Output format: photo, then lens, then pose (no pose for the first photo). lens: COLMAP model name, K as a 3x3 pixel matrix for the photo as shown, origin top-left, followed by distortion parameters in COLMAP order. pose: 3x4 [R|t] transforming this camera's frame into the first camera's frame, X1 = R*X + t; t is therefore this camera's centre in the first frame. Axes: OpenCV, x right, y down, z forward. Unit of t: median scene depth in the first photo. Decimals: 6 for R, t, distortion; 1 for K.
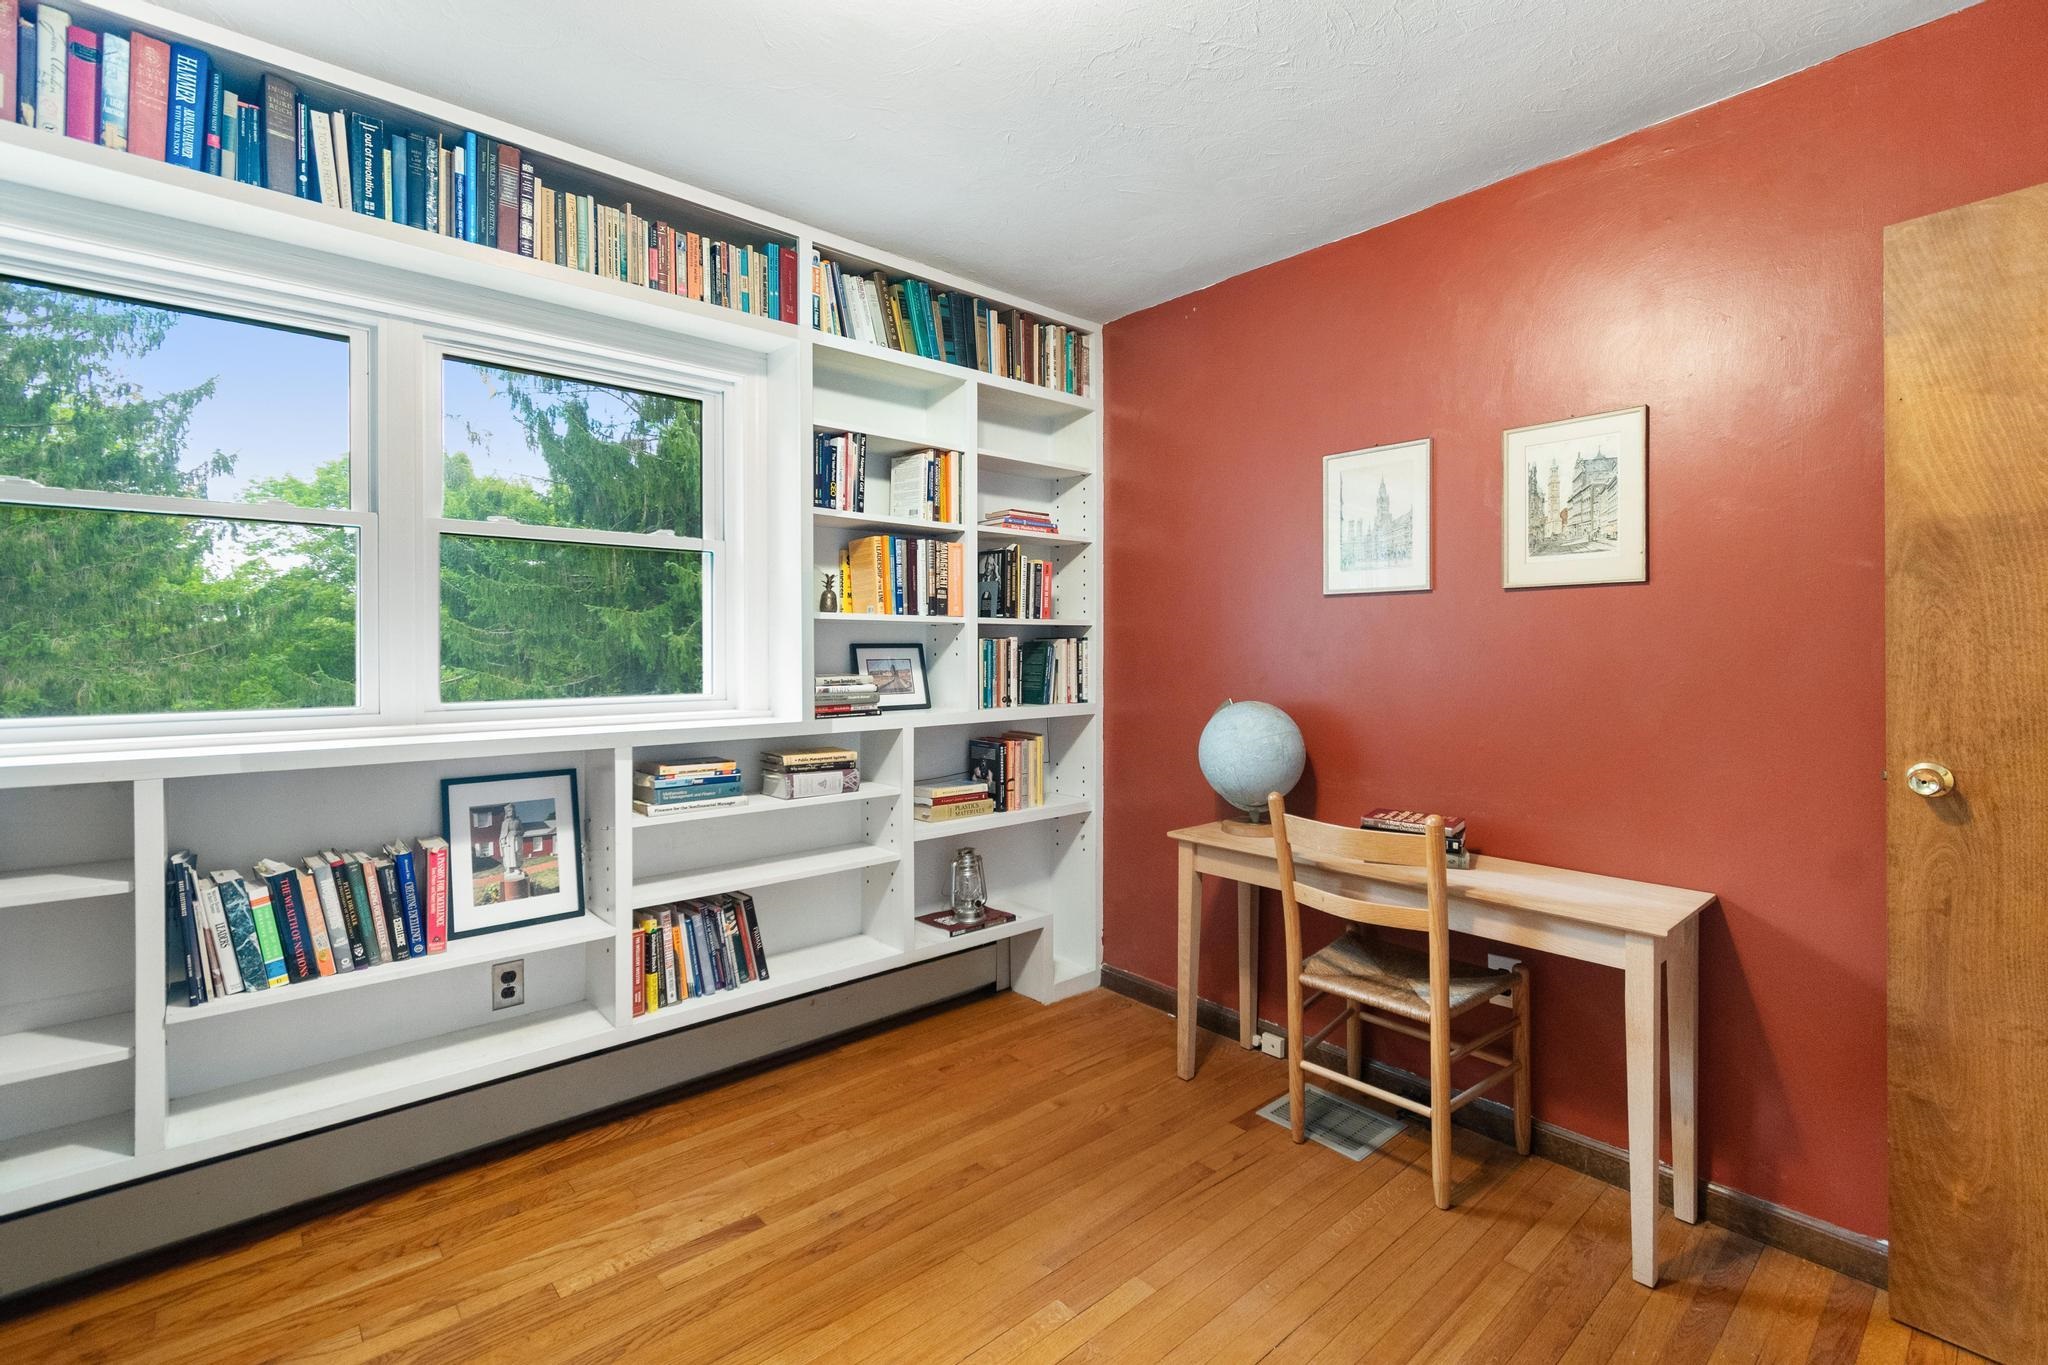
lens RADIAL K [[906.4, 0, 1018.5], [0, 906.4, 652.8], [0, 0, 1]] dist [0.000921, -0.000849]
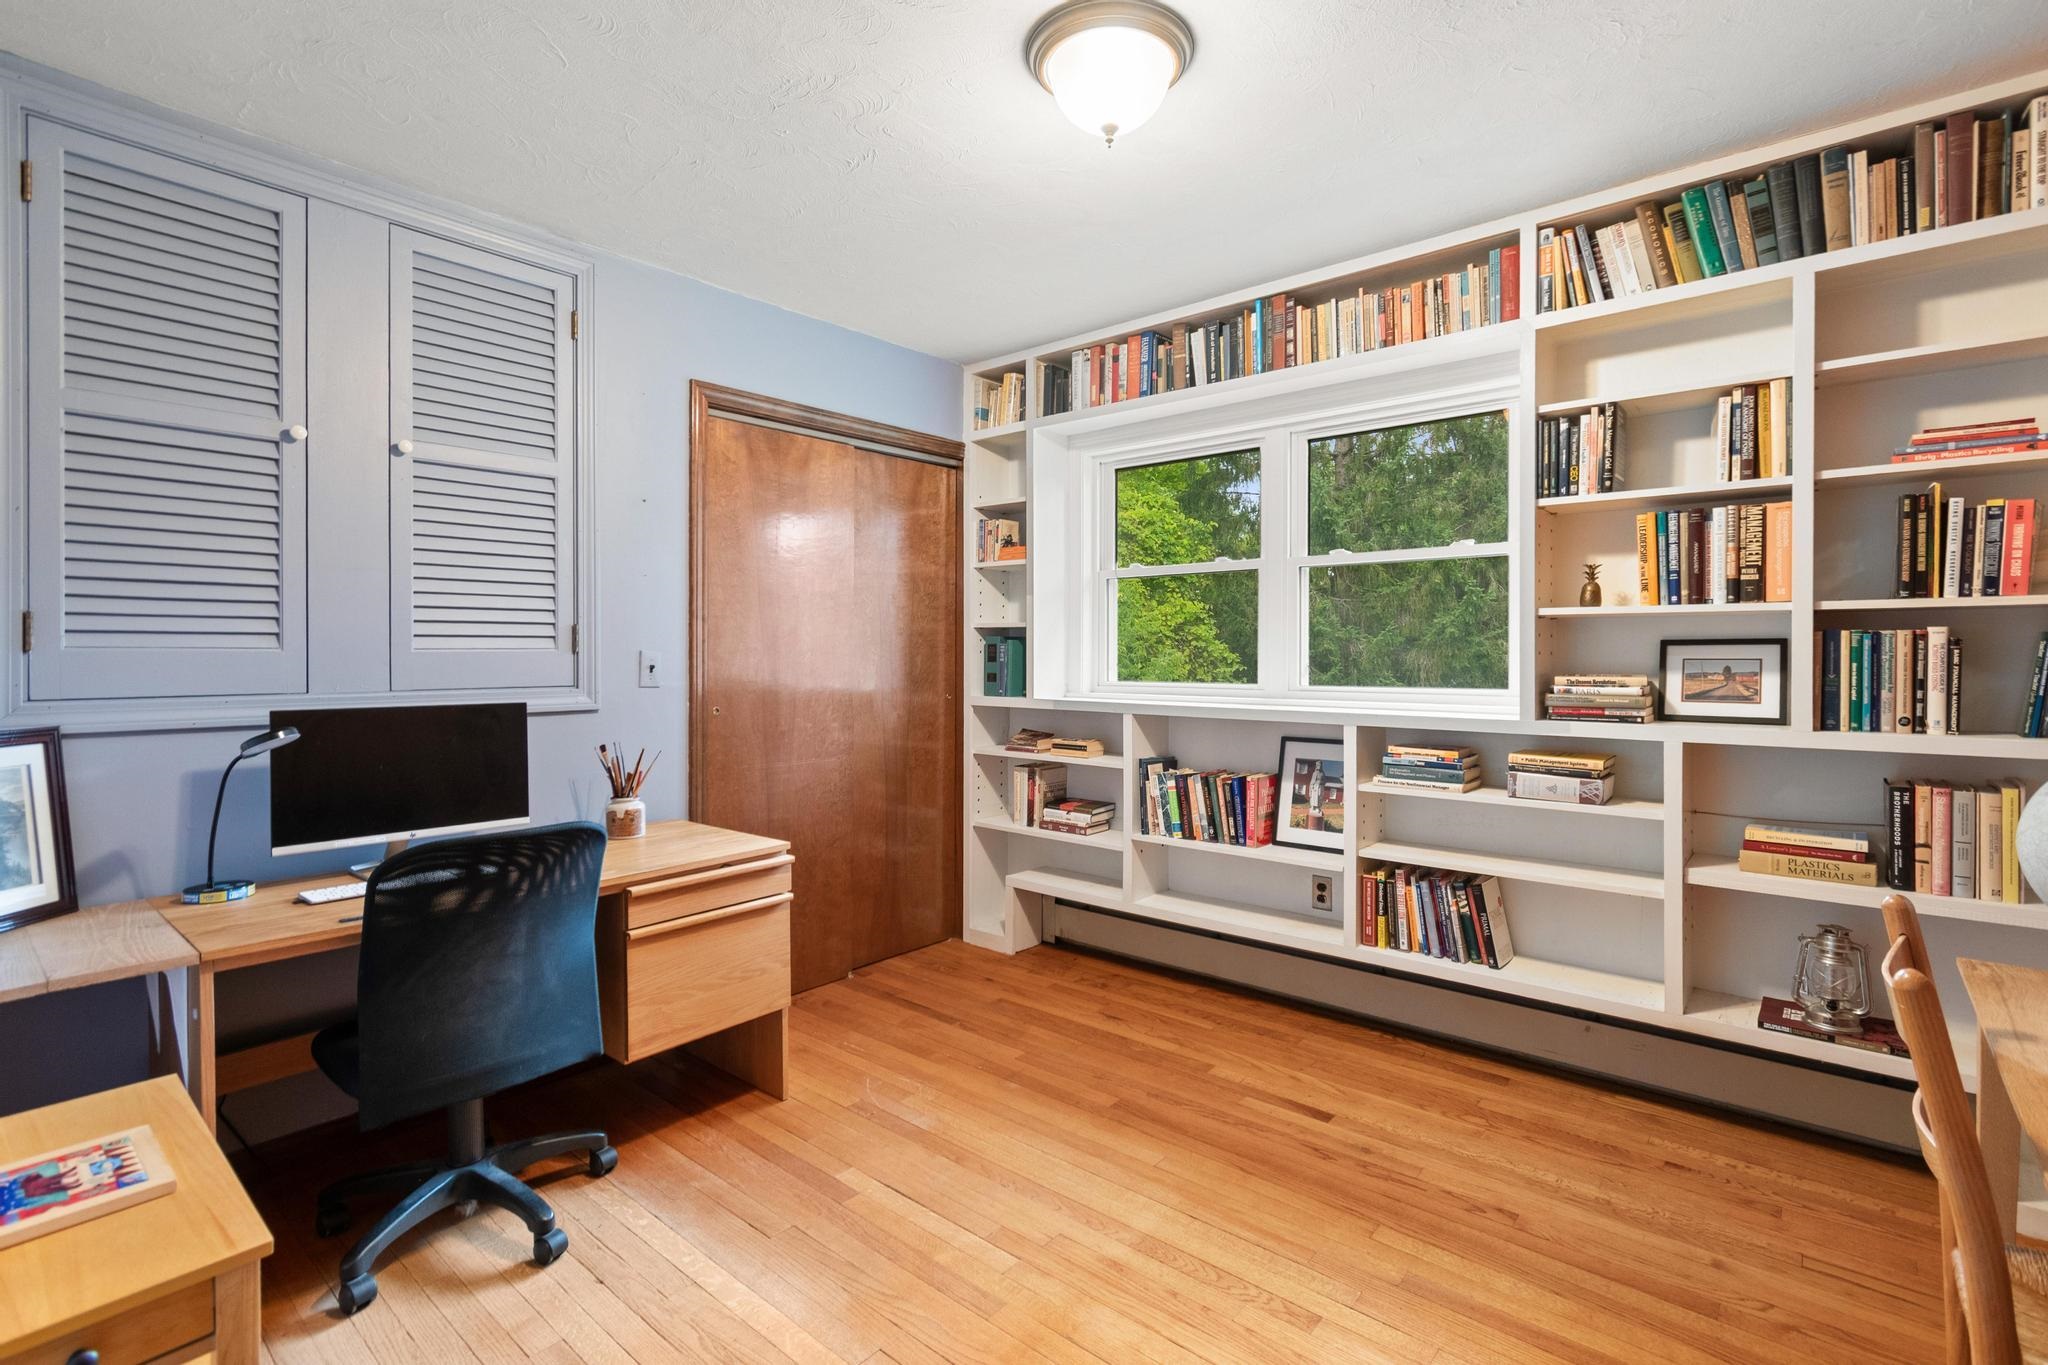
lens RADIAL K [[906.4, 0, 1018.5], [0, 906.4, 652.8], [0, 0, 1]] dist [0.000921, -0.000849]
pose [[0.150728, 0.005427, -0.988560, 0.687949], [0.000005, 0.999985, 0.005491, -0.003034], [0.988575, -0.000832, 0.150725, 0.329747]]
